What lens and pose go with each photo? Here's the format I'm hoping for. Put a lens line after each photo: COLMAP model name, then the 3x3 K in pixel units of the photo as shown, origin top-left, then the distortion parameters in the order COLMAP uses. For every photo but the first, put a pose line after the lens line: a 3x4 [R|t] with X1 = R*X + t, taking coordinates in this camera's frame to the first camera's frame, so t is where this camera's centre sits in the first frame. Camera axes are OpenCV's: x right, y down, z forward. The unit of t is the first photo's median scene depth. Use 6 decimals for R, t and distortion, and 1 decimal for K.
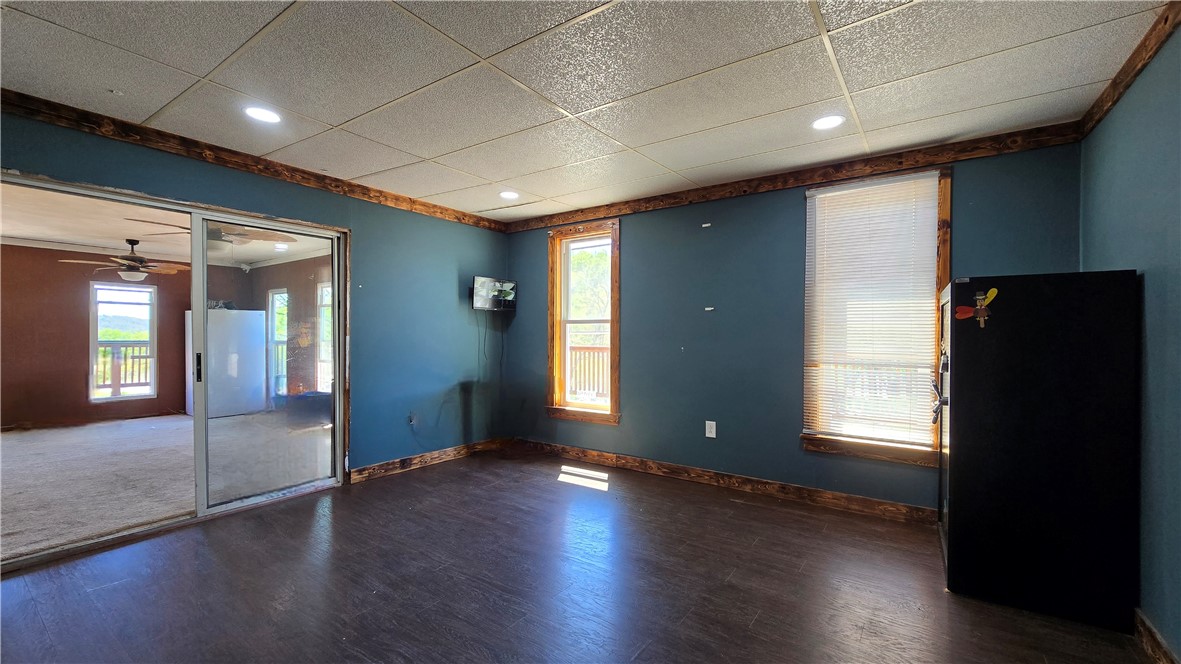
lens RADIAL K [[491.6, 0, 595.3], [0, 491.6, 331.6], [0, 0, 1]] dist [0.001987, 0.001363]
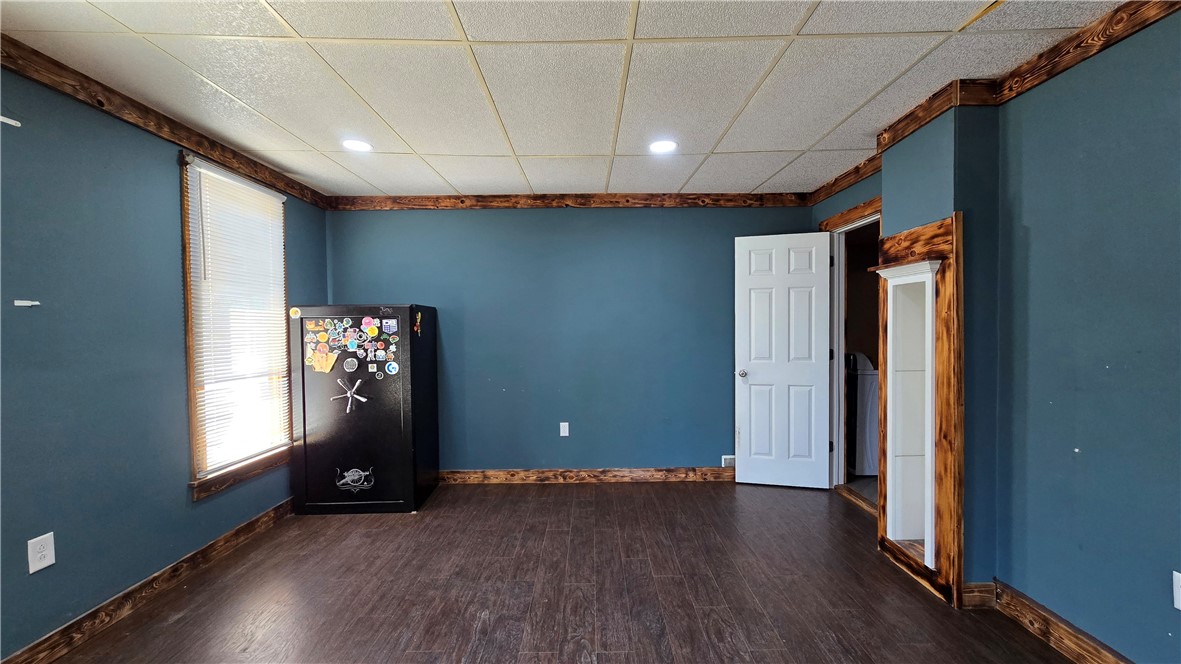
lens RADIAL K [[491.6, 0, 595.5], [0, 491.6, 333.8], [0, 0, 1]] dist [0.001987, 0.001363]
pose [[-0.582749, -0.005321, 0.812635, -0.536832], [0.011037, 0.999835, 0.014461, -0.020217], [-0.812577, 0.017396, -0.582594, 0.935841]]
